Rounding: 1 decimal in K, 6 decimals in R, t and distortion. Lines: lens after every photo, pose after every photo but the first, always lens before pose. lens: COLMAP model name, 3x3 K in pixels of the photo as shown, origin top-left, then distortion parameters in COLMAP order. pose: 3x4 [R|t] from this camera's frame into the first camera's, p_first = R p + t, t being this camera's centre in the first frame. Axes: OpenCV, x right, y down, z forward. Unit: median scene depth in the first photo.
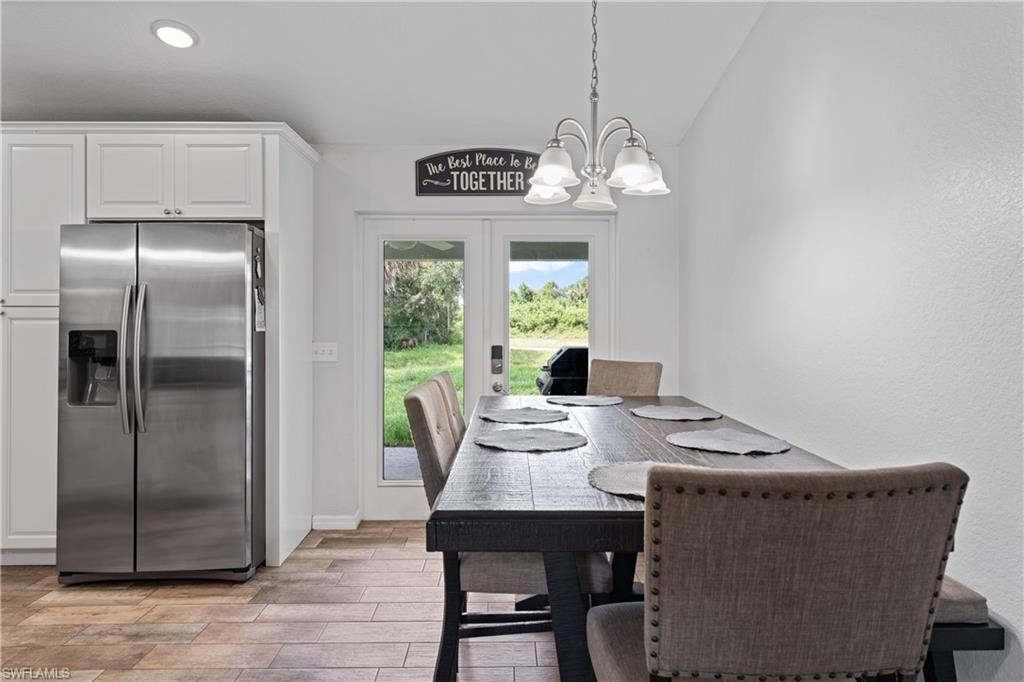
lens RADIAL K [[597.9, 0, 509.8], [0, 597.9, 320.2], [0, 0, 1]] dist [0.000741, -0.005181]
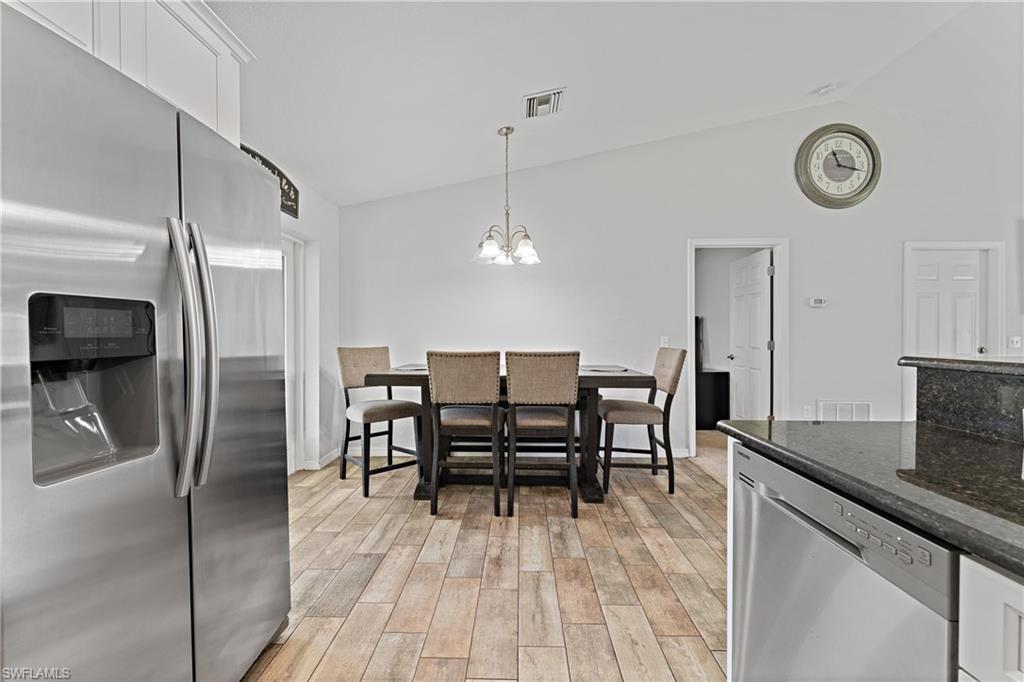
lens RADIAL K [[413.2, 0, 511.2], [0, 413.2, 336.7], [0, 0, 1]] dist [0.003651, -0.001450]
pose [[0.042900, -0.000662, 0.999079, -0.907166], [-0.003442, 0.999994, 0.000810, 0.040389], [-0.999073, -0.003474, 0.042897, 0.624633]]
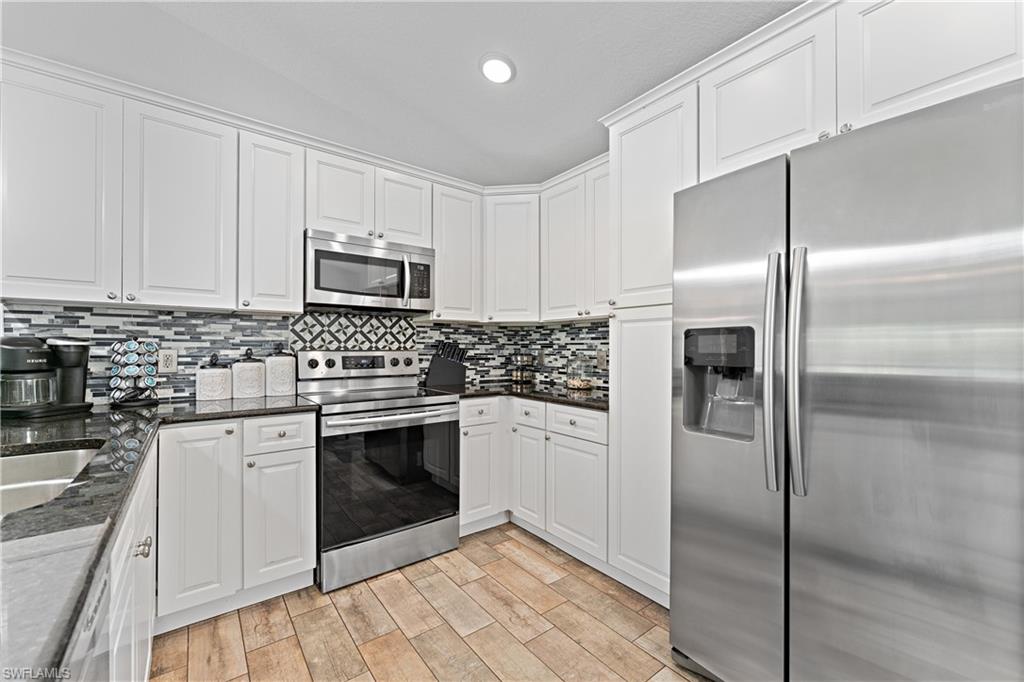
lens RADIAL K [[413.2, 0, 508.5], [0, 413.2, 347.7], [0, 0, 1]] dist [0.003651, -0.001450]
pose [[0.583069, 0.001195, -0.812422, -0.408013], [-0.000014, 0.999999, 0.001461, 0.035823], [0.812423, -0.000841, 0.583068, 0.474931]]
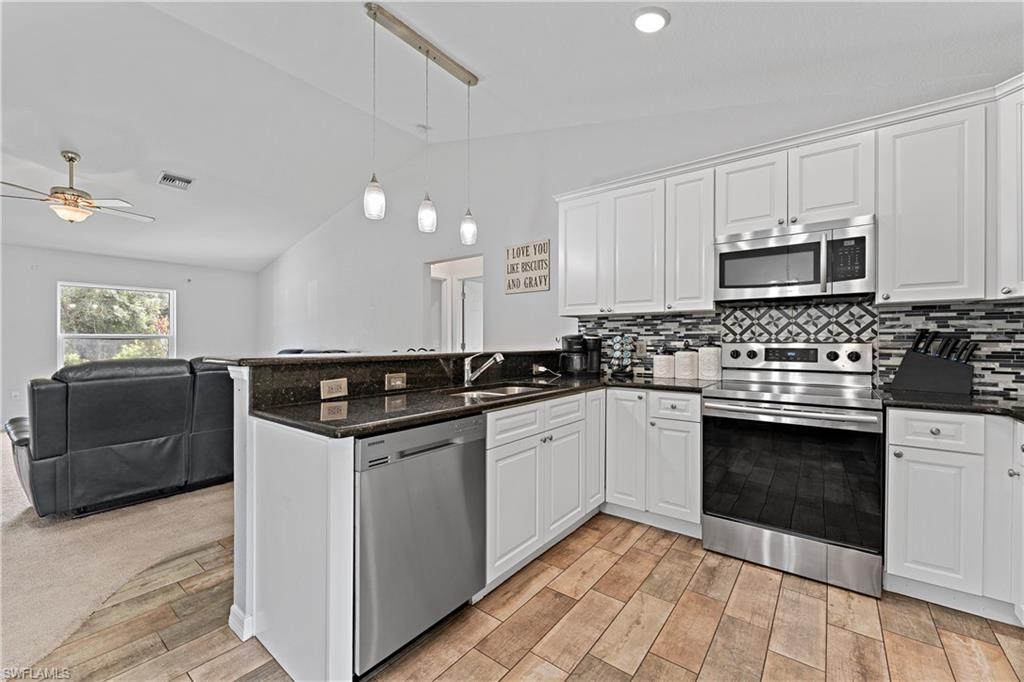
lens RADIAL K [[413.2, 0, 512.6], [0, 413.2, 342.3], [0, 0, 1]] dist [0.003651, -0.001450]
pose [[-0.634934, 0.003393, -0.772559, -0.296700], [0.001861, 0.999994, 0.002862, 0.038903], [0.772565, 0.000379, -0.634936, 0.815616]]
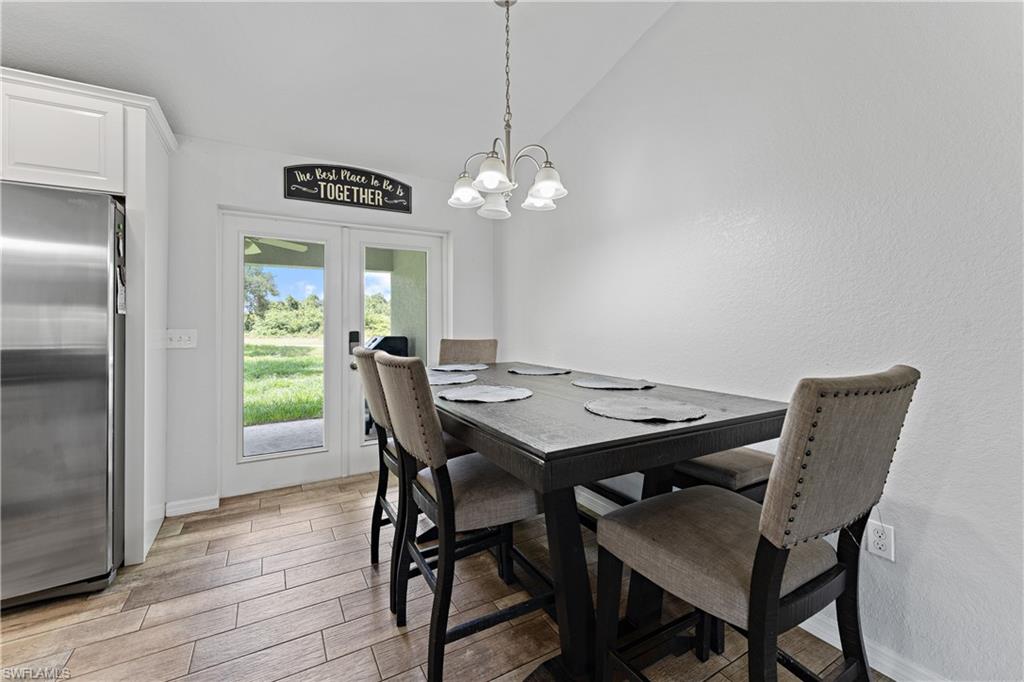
lens RADIAL K [[413.2, 0, 495.1], [0, 413.2, 319.4], [0, 0, 1]] dist [0.003651, -0.001450]
pose [[0.880595, 0.003428, 0.473857, -0.207870], [0.002435, 0.999928, -0.011759, 0.035888], [-0.473863, 0.011509, 0.880523, 0.153949]]
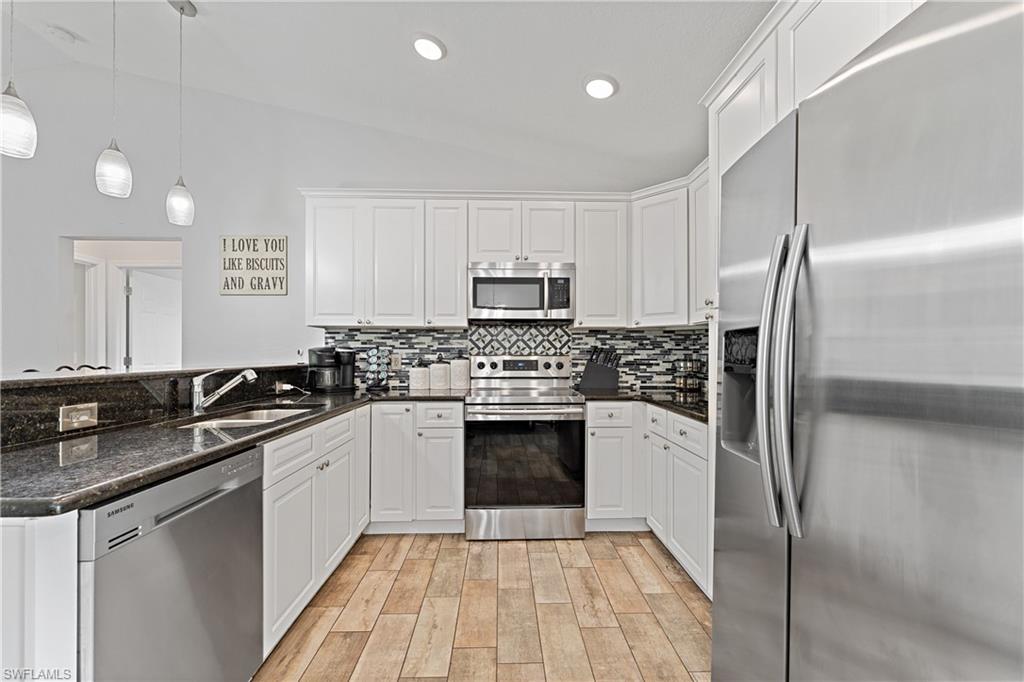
lens RADIAL K [[413.2, 0, 510.2], [0, 413.2, 354.1], [0, 0, 1]] dist [0.003651, -0.001450]
pose [[-0.004205, 0.000713, -0.999991, -0.259322], [0.001455, 0.999999, 0.000707, 0.038609], [0.999990, -0.001452, -0.004206, 0.702365]]
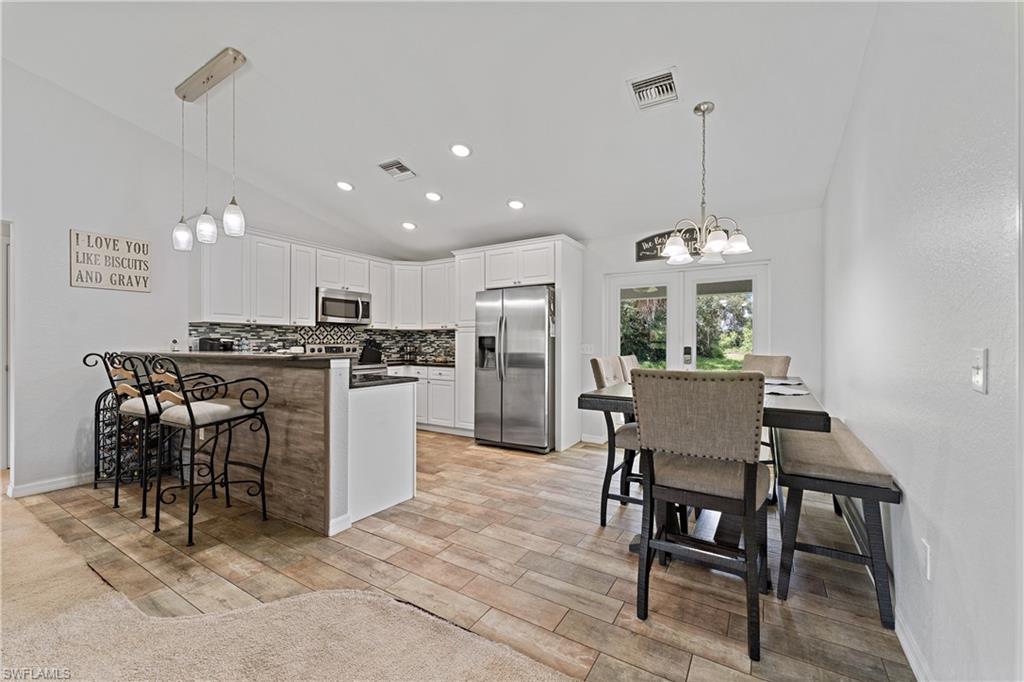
lens RADIAL K [[413.2, 0, 509.5], [0, 413.2, 345.7], [0, 0, 1]] dist [0.003651, -0.001450]
pose [[0.837035, 0.004732, -0.547129, 0.238314], [0.000033, 0.999962, 0.008699, 0.035822], [0.547150, -0.007299, 0.837003, -0.277310]]
